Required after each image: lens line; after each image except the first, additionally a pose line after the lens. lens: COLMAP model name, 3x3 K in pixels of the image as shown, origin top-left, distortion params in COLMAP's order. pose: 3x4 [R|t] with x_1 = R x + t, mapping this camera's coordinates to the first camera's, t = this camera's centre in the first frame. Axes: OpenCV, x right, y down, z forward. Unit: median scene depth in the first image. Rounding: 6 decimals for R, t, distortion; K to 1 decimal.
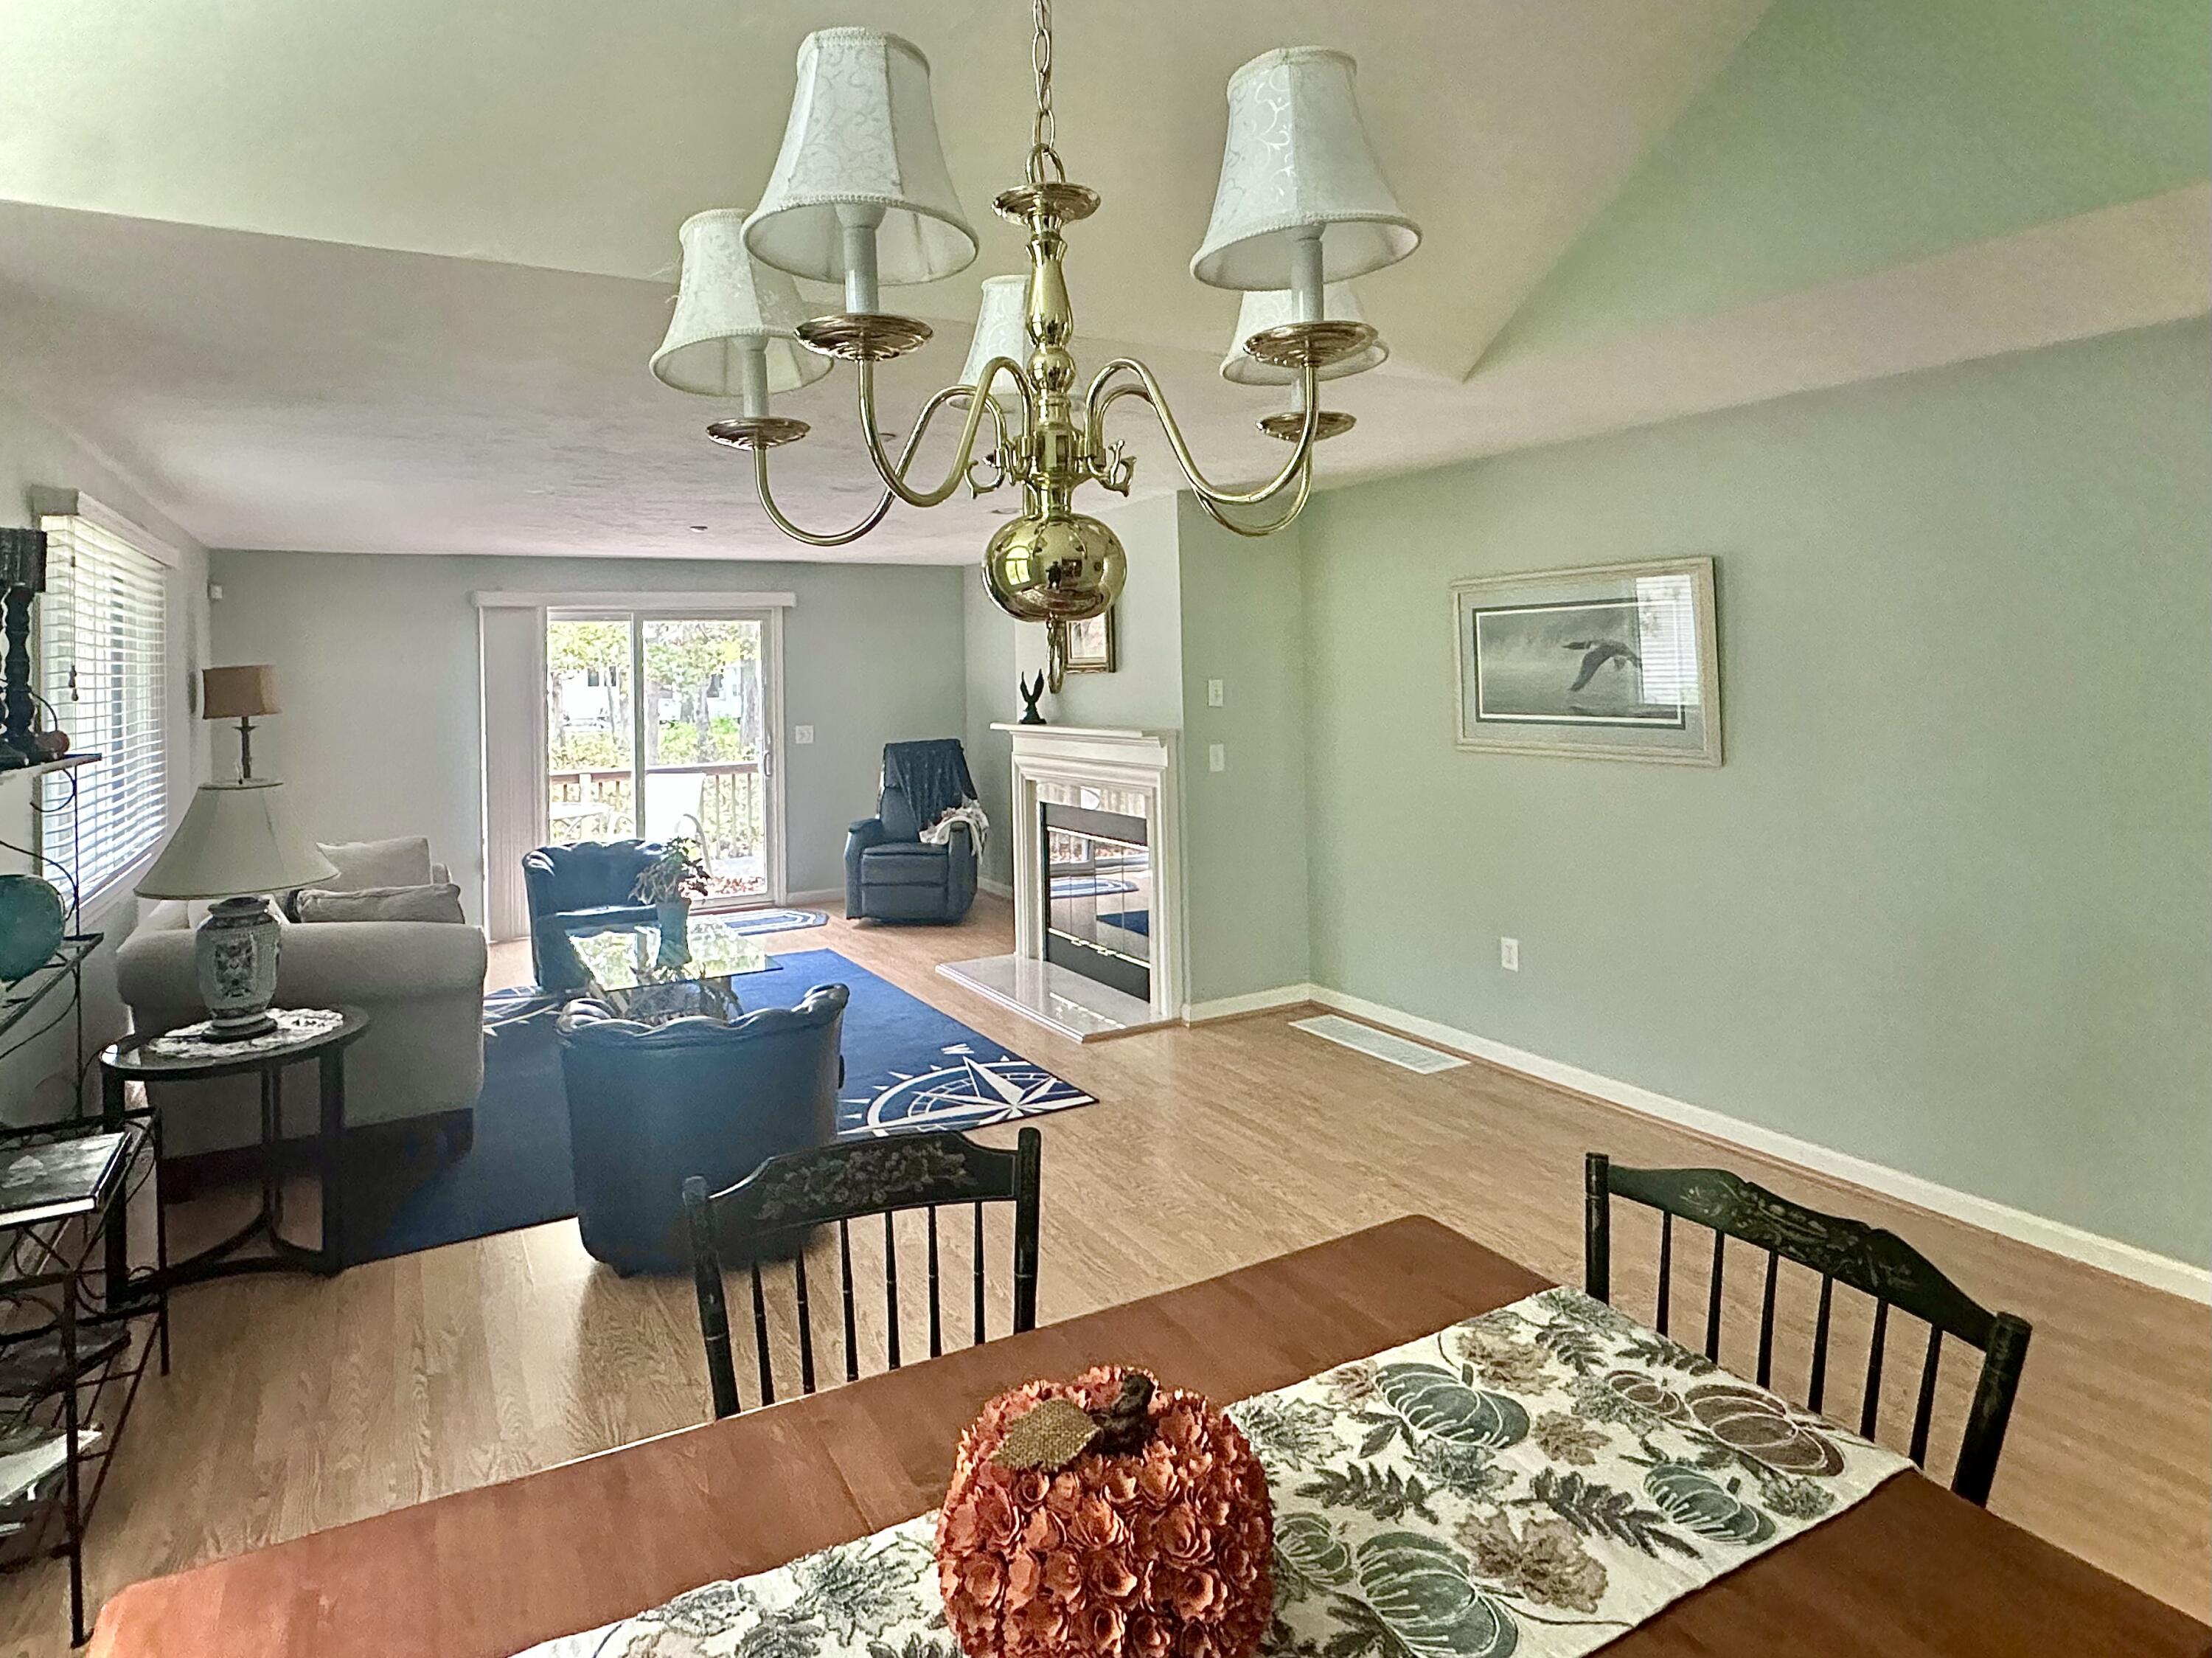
lens RADIAL K [[1283.0, 0, 1106.0], [0, 1283.0, 829.0], [0, 0, 1]] dist [-0.000262, -0.000094]
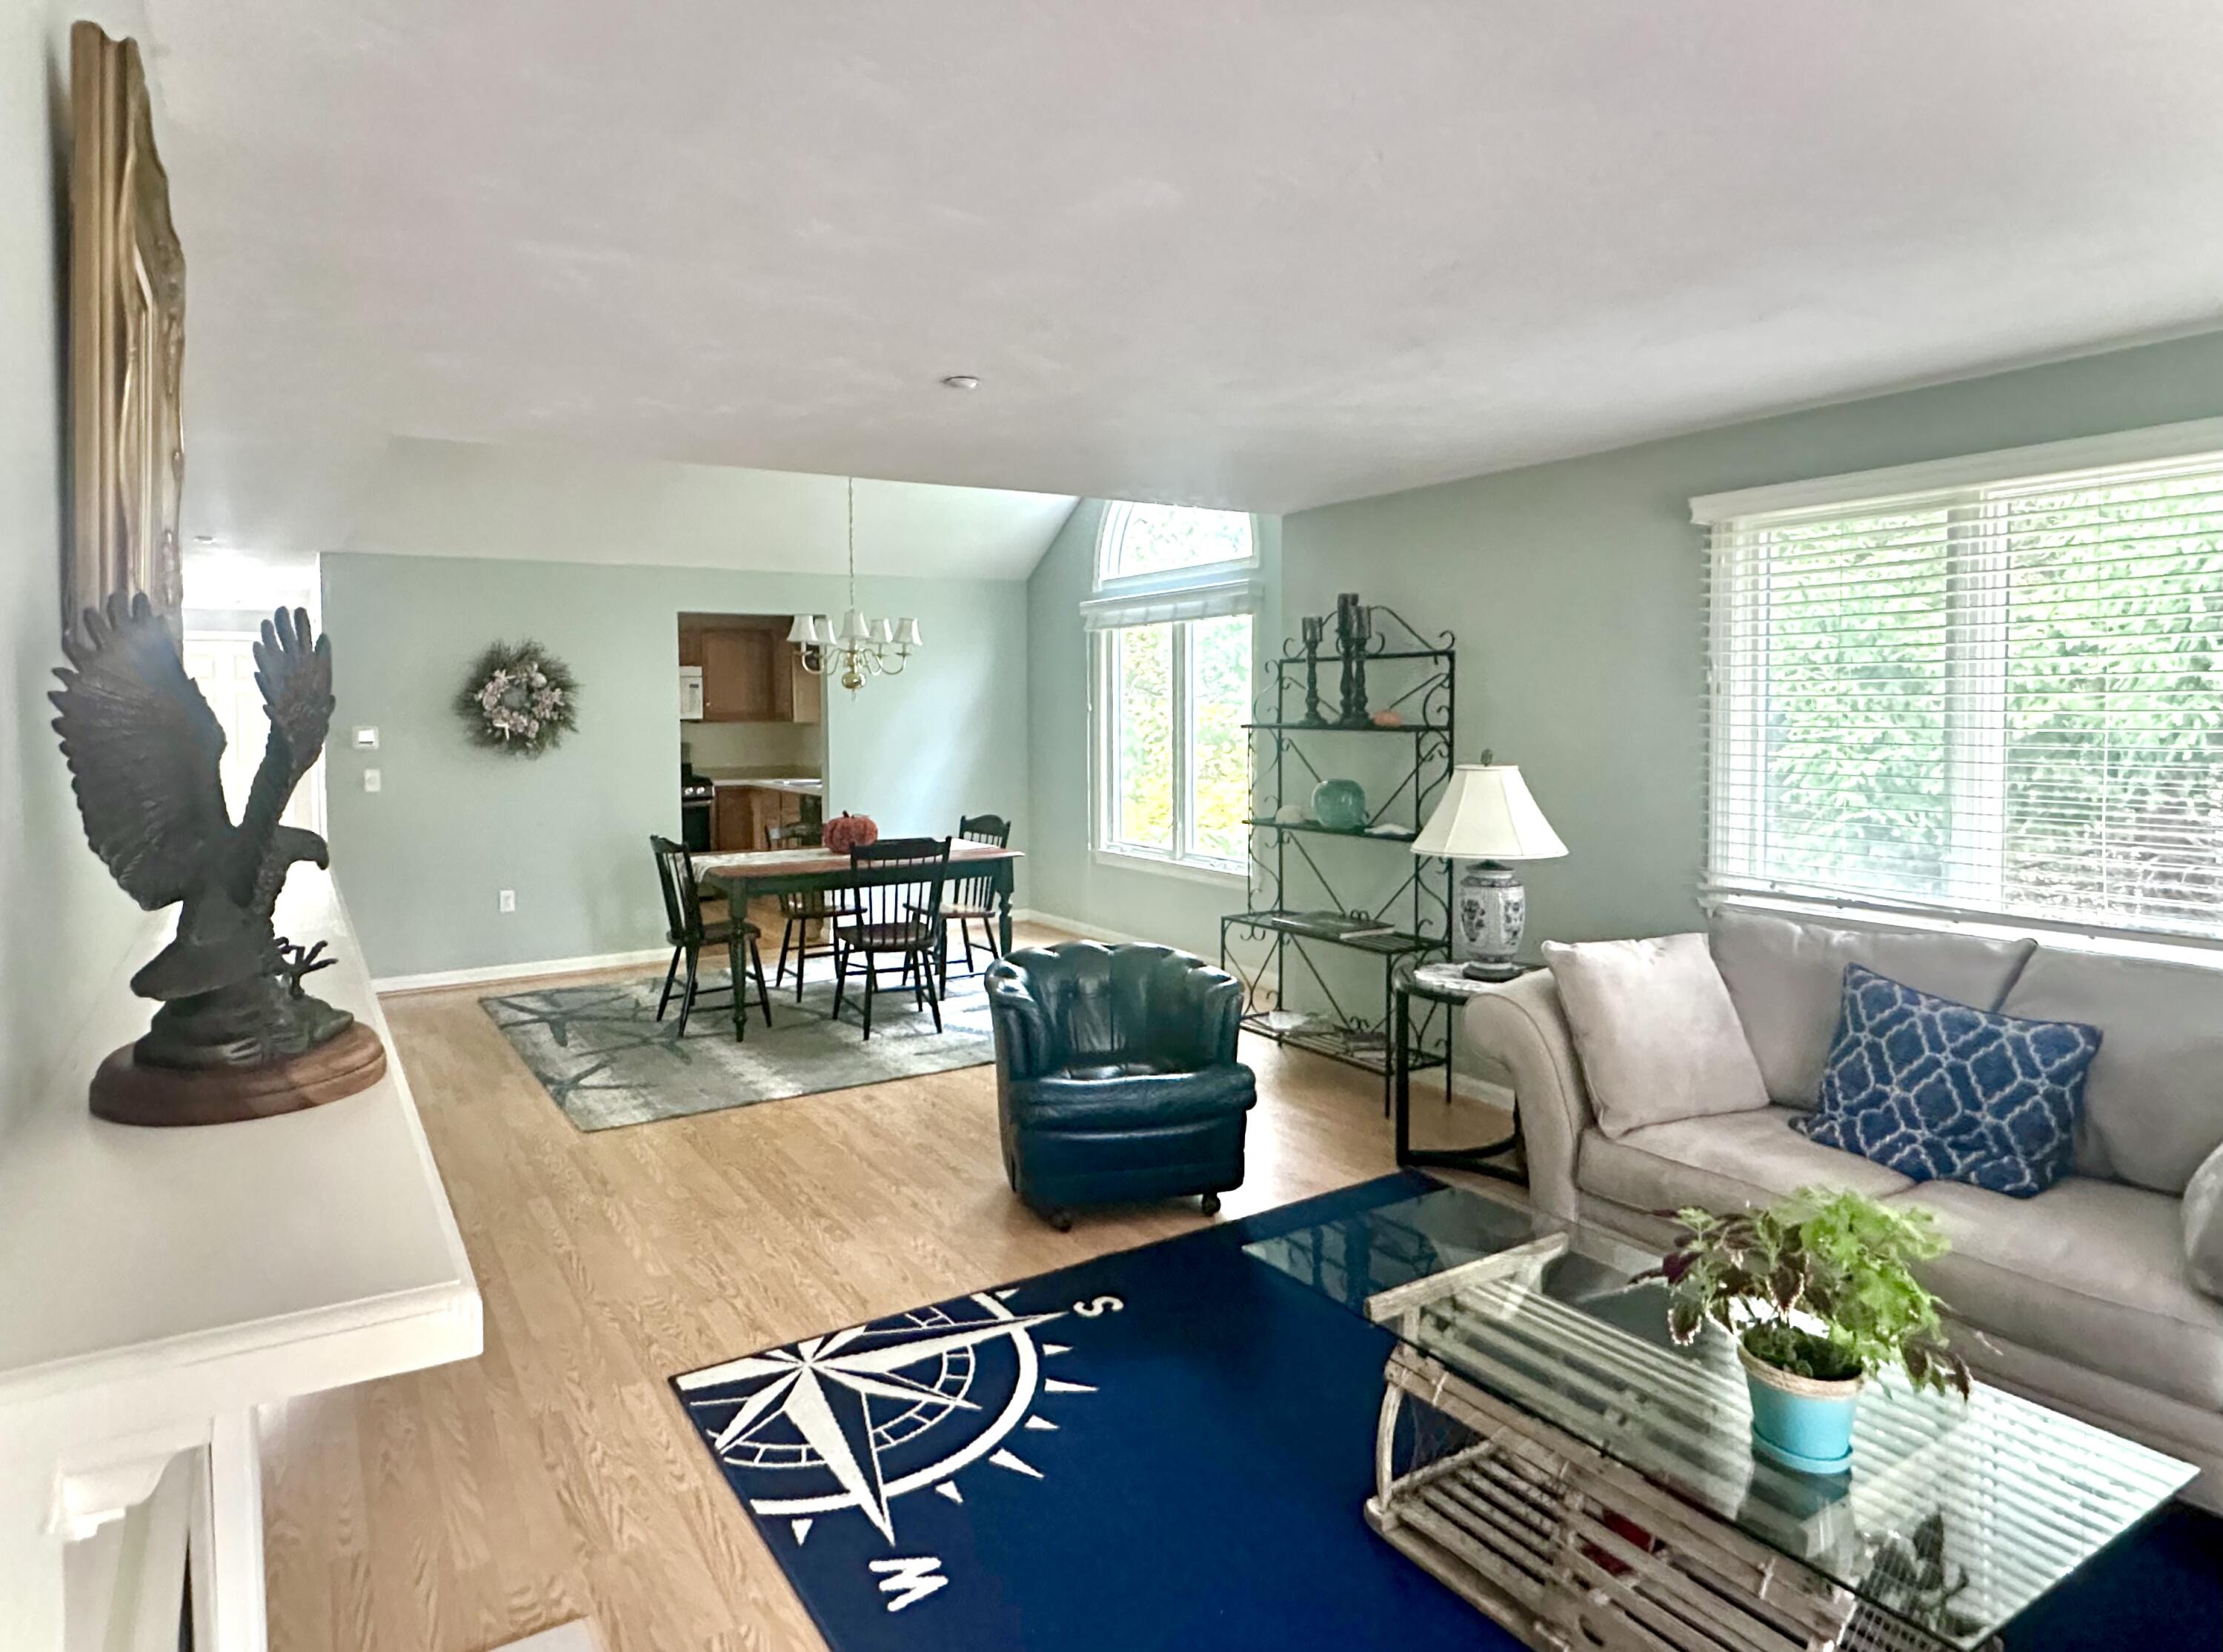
lens RADIAL K [[1343.7, 0, 1111.5], [0, 1343.7, 826.0], [0, 0, 1]] dist [0.000906, 0.000265]
pose [[-0.997092, 0.040341, -0.064652, -0.189899], [0.025356, 0.975677, 0.217741, -0.187579], [0.071864, 0.215469, -0.973863, 1.606538]]
